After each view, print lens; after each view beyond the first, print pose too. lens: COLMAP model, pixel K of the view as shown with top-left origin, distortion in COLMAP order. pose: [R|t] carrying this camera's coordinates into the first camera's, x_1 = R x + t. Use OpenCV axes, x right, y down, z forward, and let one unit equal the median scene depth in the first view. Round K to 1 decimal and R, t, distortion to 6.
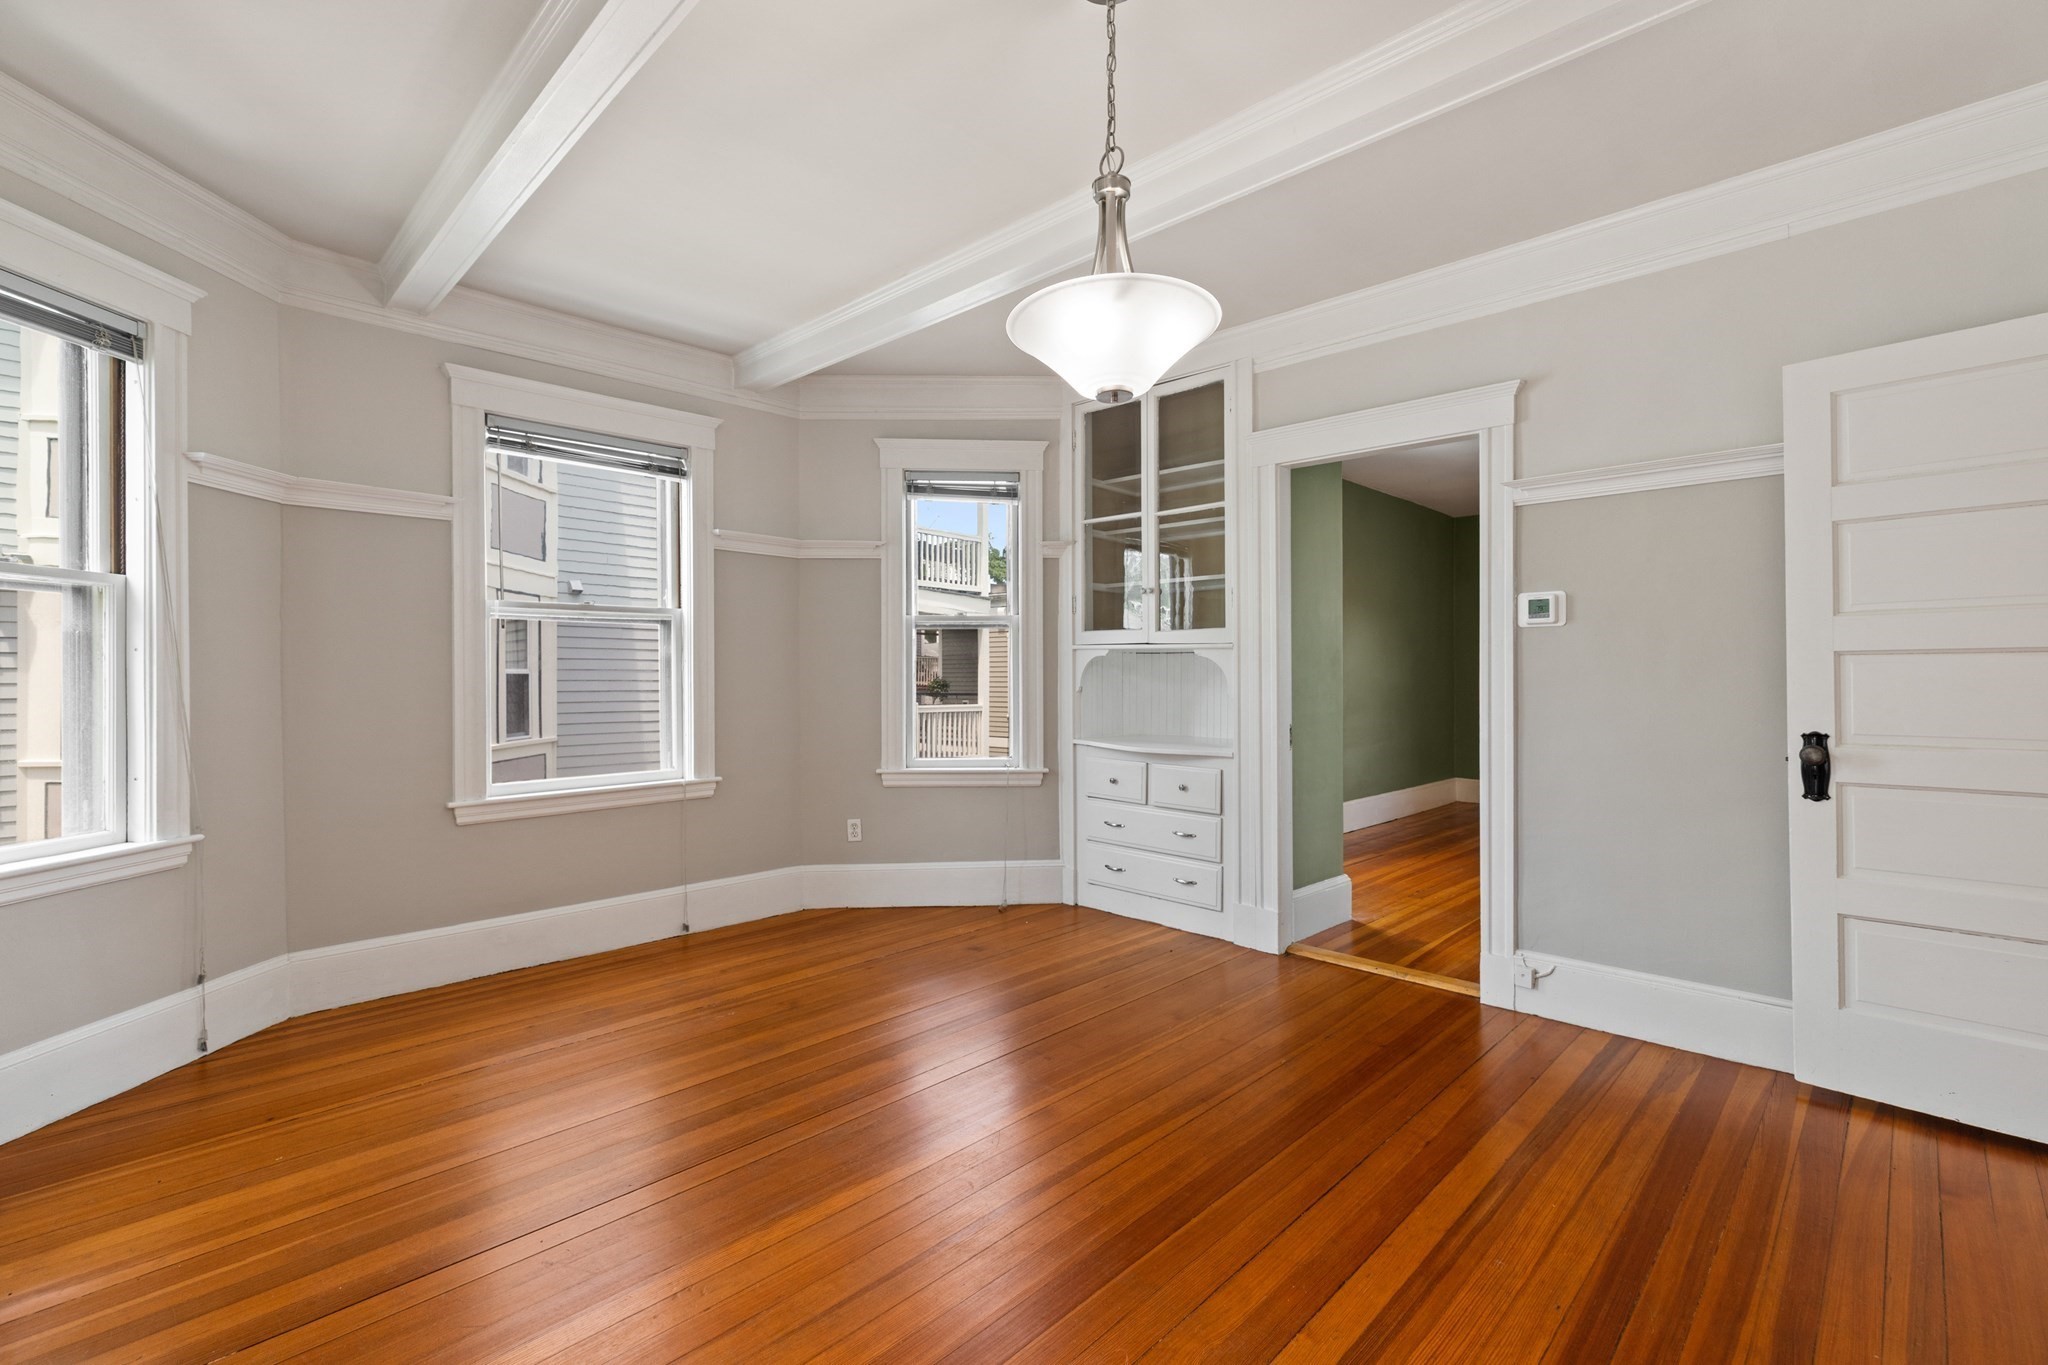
lens RADIAL K [[916.4, 0, 1021.9], [0, 916.4, 672.8], [0, 0, 1]] dist [0.001447, -0.000580]
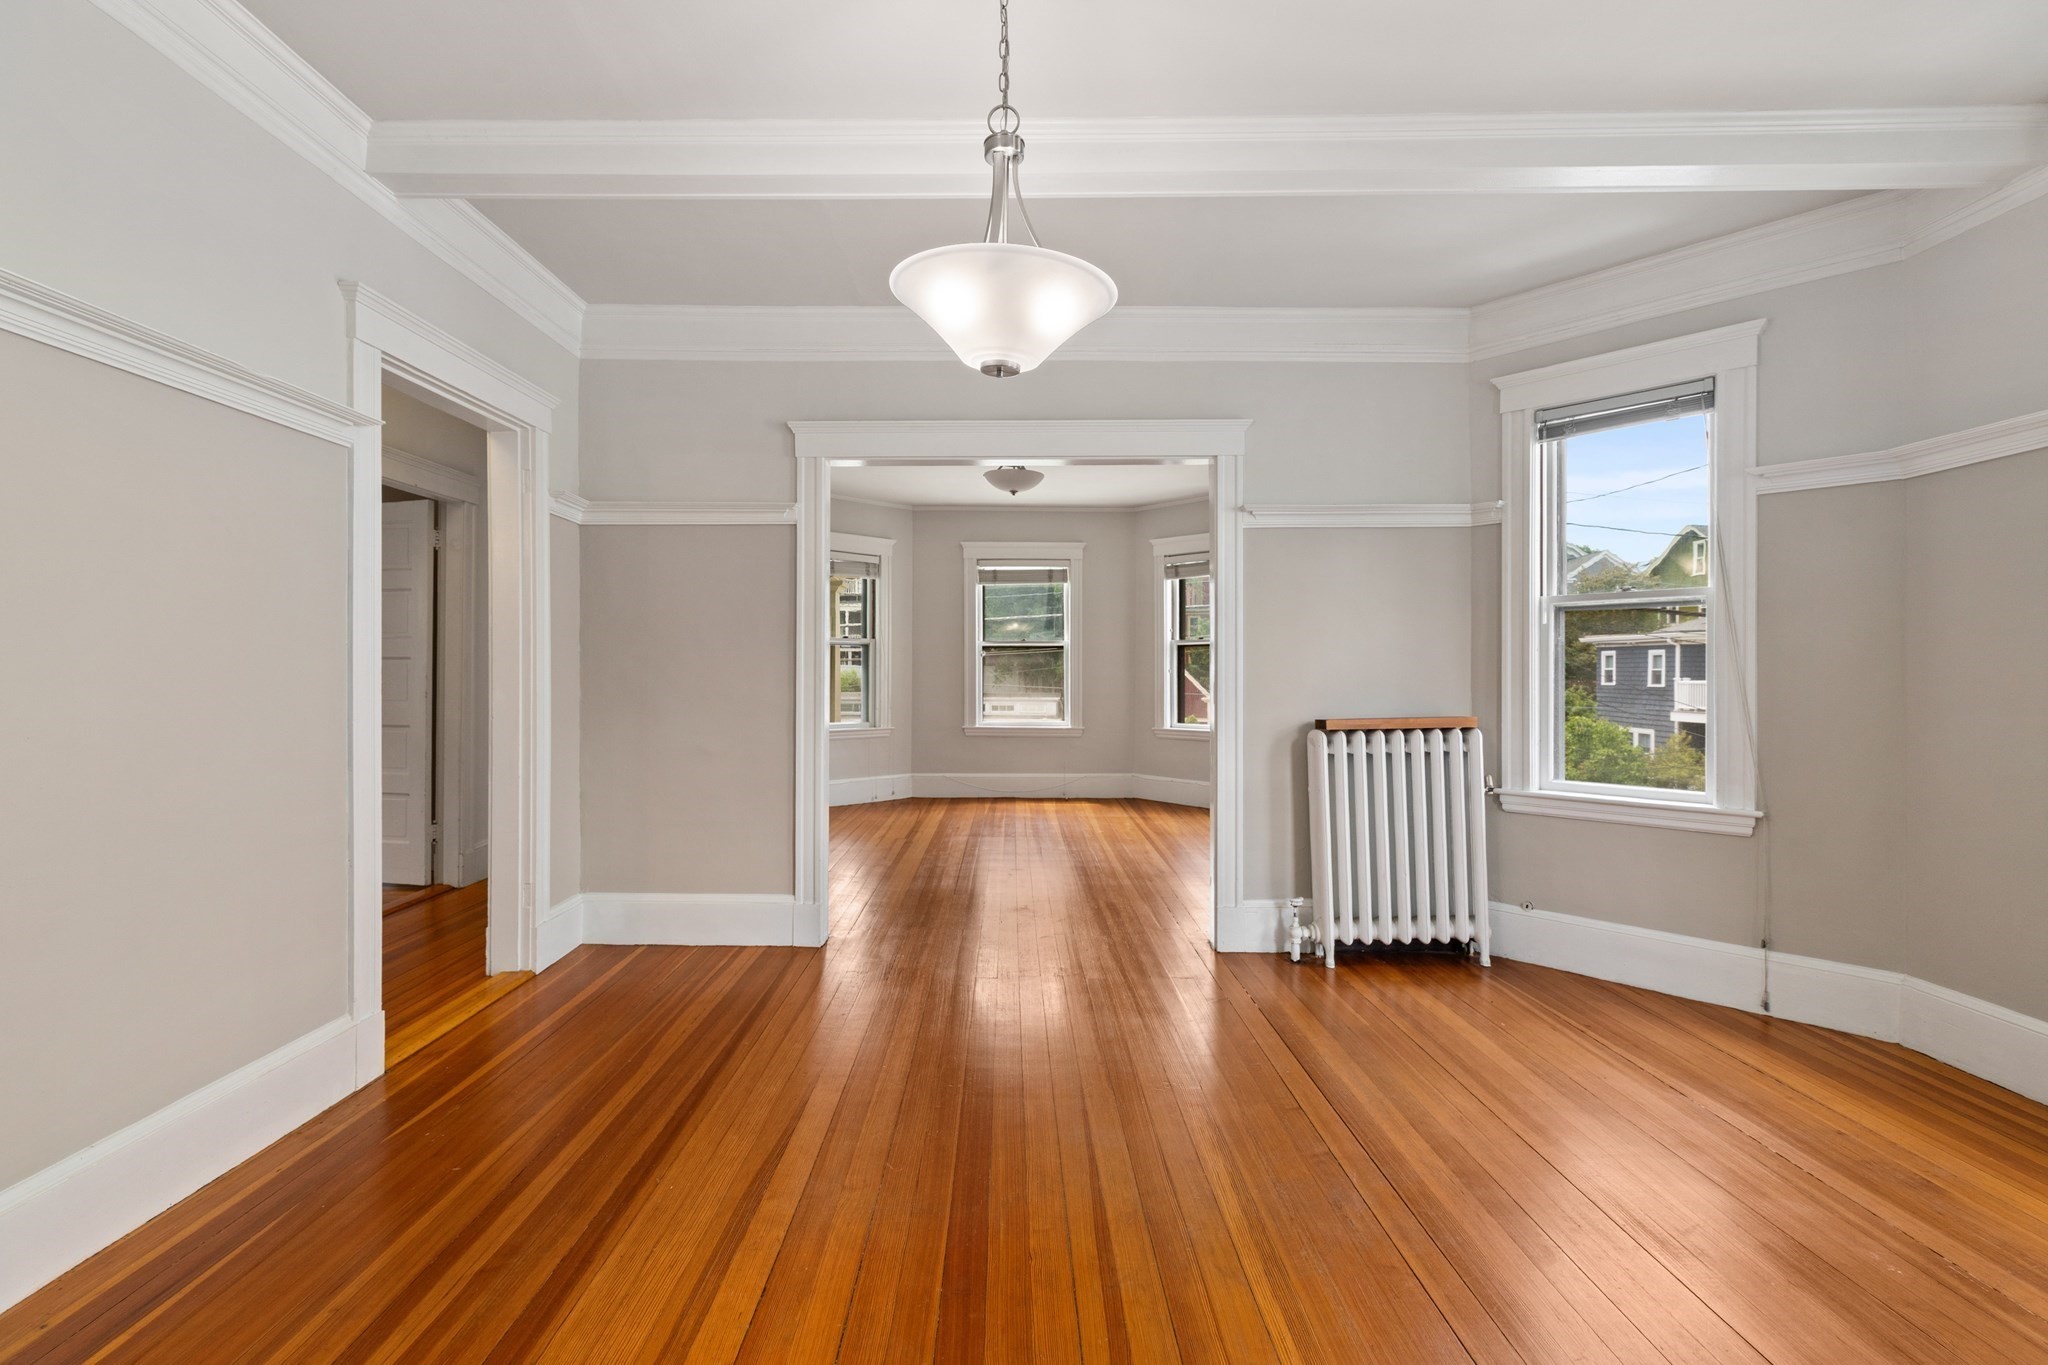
lens RADIAL K [[922.6, 0, 1020.4], [0, 922.6, 667.7], [0, 0, 1]] dist [-0.001166, -0.000011]
pose [[-0.714712, -0.003863, -0.699408, 0.357826], [0.003088, 0.999958, -0.008678, 0.006523], [0.699412, -0.008362, -0.714670, 0.806893]]
